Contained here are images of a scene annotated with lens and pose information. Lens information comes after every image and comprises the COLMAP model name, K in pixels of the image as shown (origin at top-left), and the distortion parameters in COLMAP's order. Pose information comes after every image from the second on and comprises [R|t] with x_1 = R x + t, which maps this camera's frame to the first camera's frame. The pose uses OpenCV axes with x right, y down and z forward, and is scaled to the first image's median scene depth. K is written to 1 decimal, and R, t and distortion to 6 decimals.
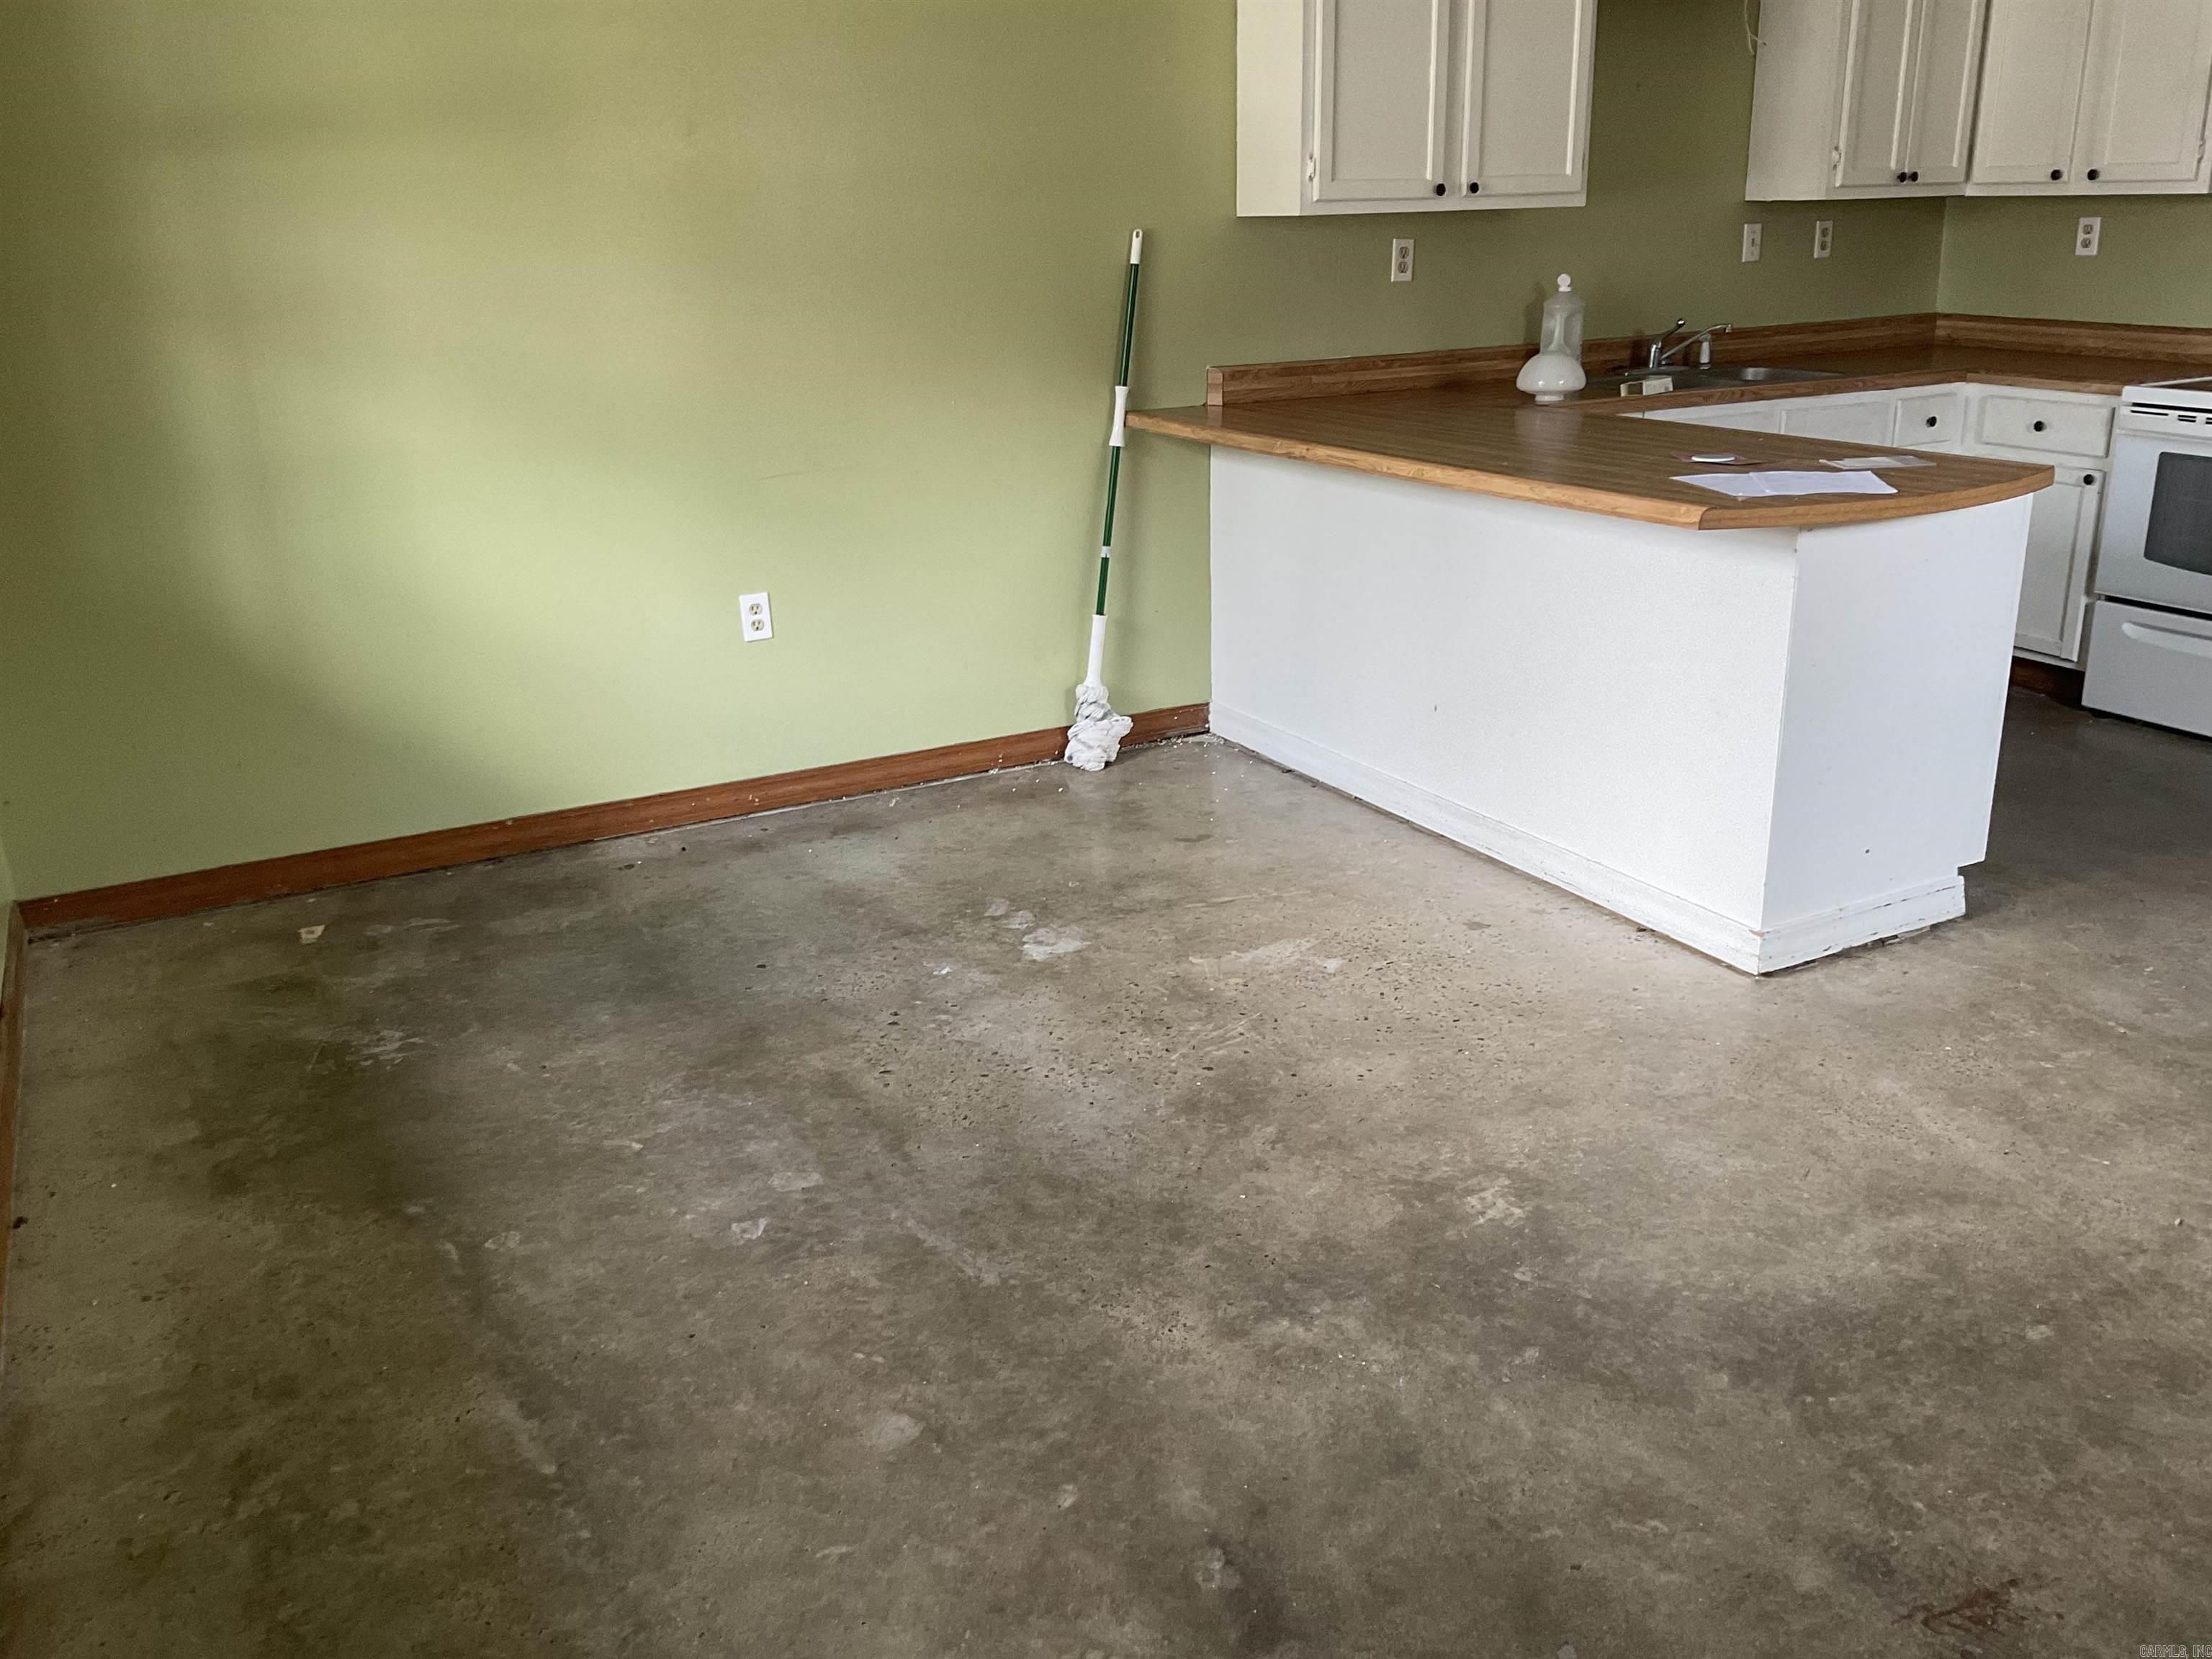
lens RADIAL K [[1865.2, 0, 1106.0], [0, 1865.2, 829.5], [0, 0, 1]] dist [-0.005019, -0.007554]
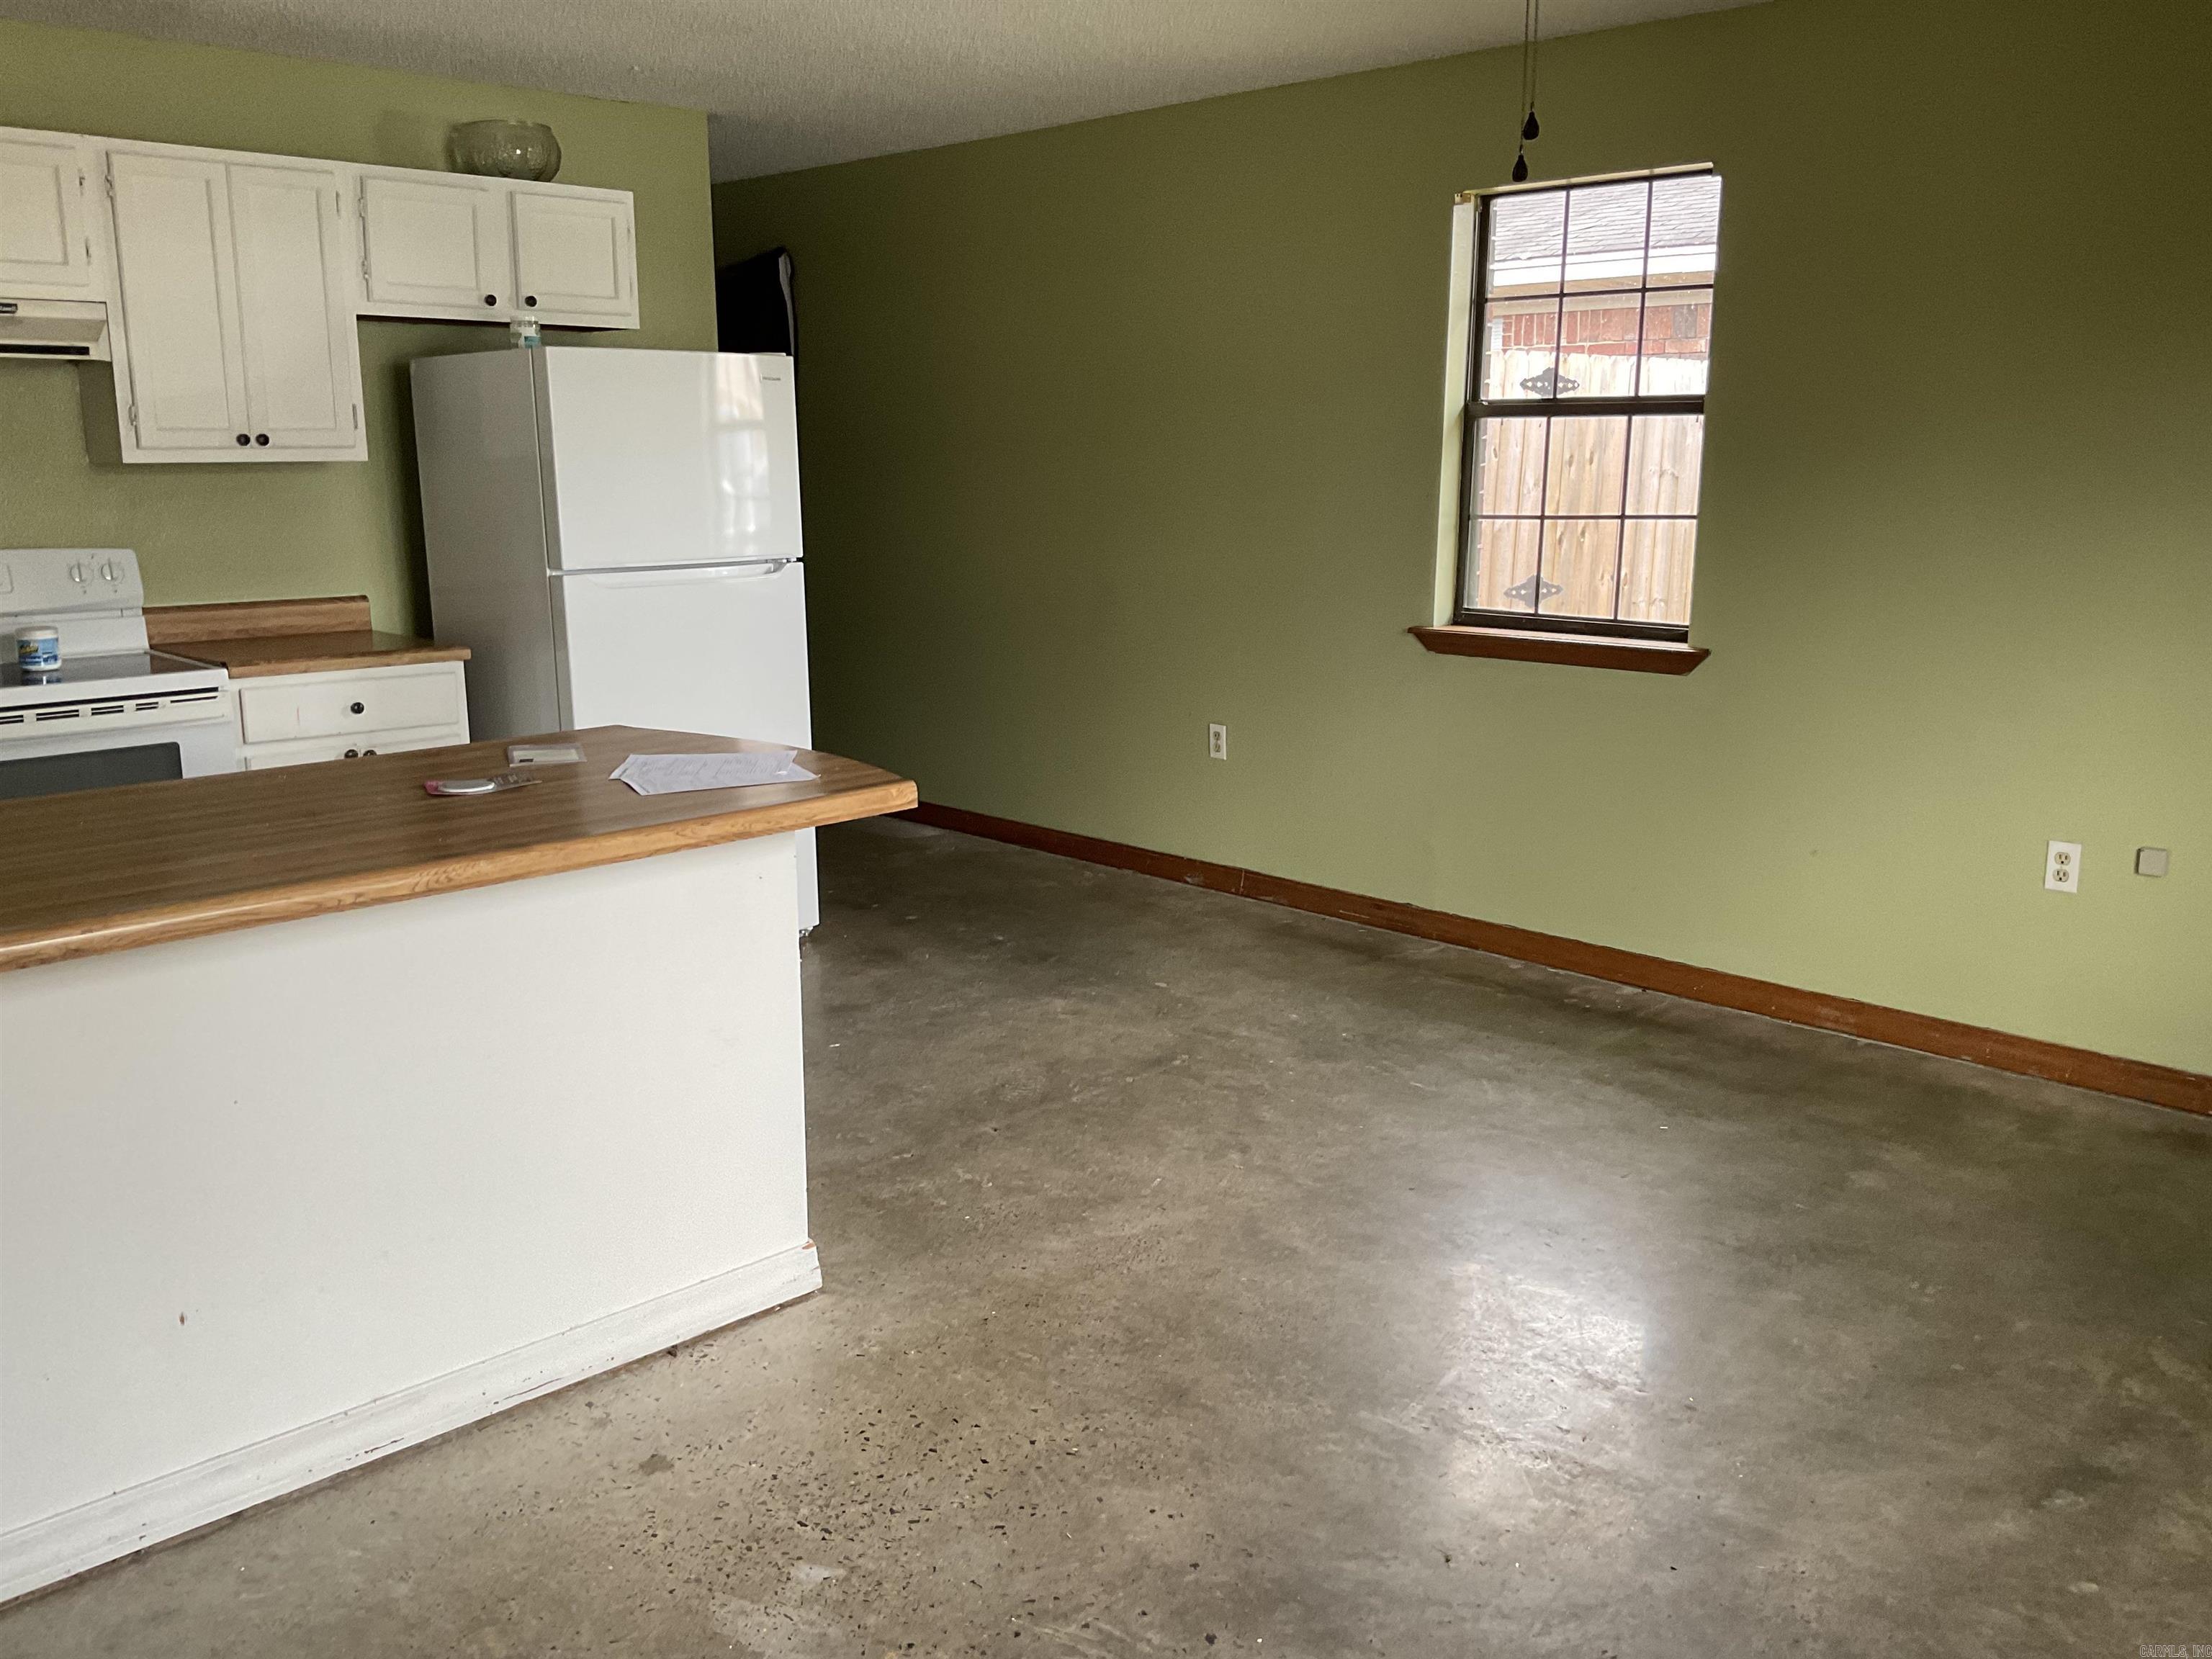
lens RADIAL K [[1819.3, 0, 1104.3], [0, 1819.3, 765.0], [0, 0, 1]] dist [0.004733, -0.042585]
pose [[-0.286498, -0.139822, 0.947823, -0.461368], [0.317114, 0.919693, 0.231526, -0.296747], [-0.904078, 0.366900, -0.219150, 0.924049]]
